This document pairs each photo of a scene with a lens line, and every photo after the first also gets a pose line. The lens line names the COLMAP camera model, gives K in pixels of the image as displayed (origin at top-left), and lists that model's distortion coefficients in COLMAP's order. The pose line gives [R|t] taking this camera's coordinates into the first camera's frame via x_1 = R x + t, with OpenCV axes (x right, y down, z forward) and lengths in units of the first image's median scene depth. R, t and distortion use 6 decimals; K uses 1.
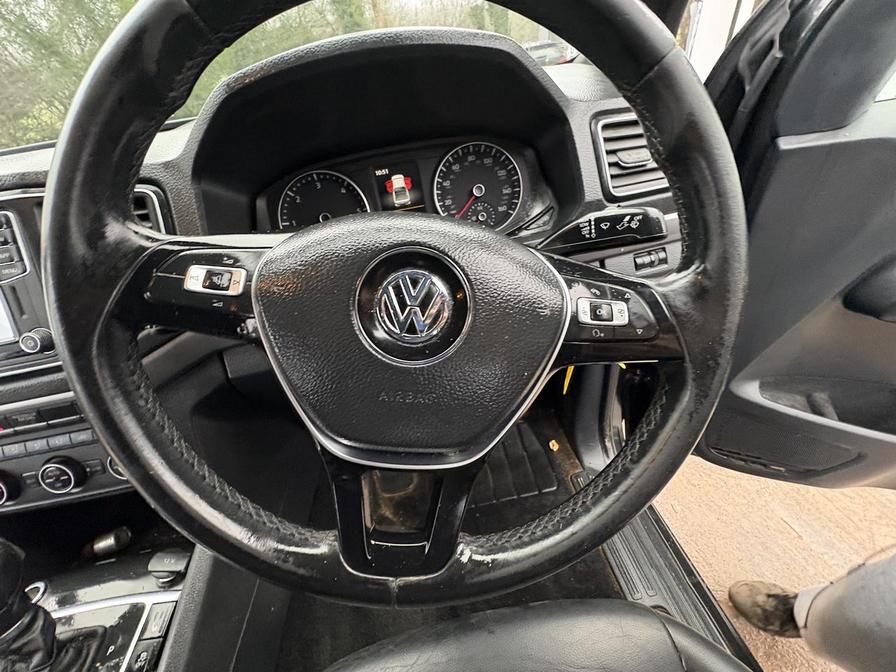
lens RADIAL K [[357.4, 0, 448.3], [0, 357.4, 333.1], [0, 0, 1]] dist [-0.000609, -0.000147]
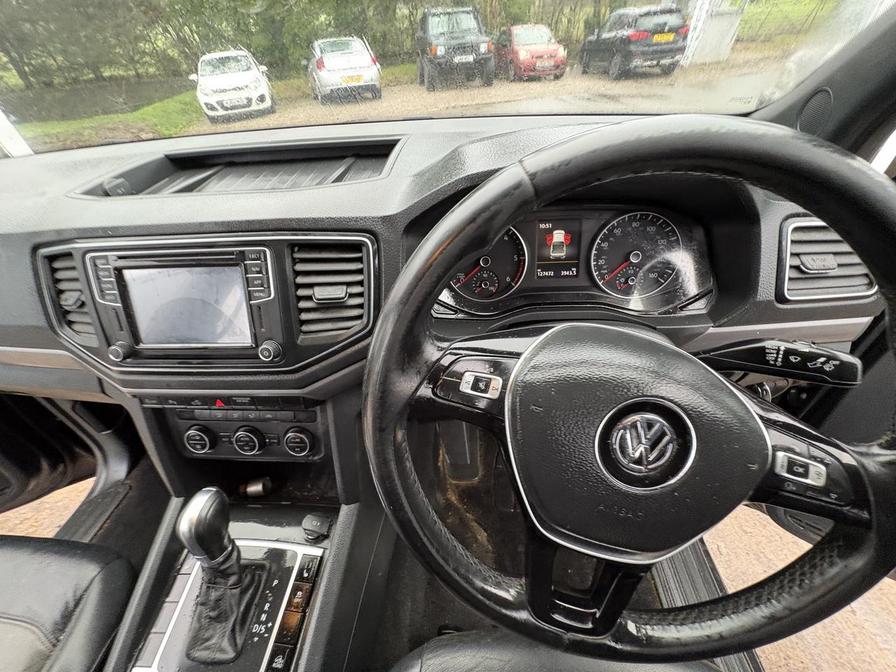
lens RADIAL K [[357.4, 0, 448.7], [0, 357.4, 332.7], [0, 0, 1]] dist [-0.000609, -0.000147]
pose [[0.976452, 0.182181, -0.115548, -0.310510], [-0.171809, 0.980615, 0.094215, -0.205753], [0.130472, -0.072144, 0.988824, -0.118723]]
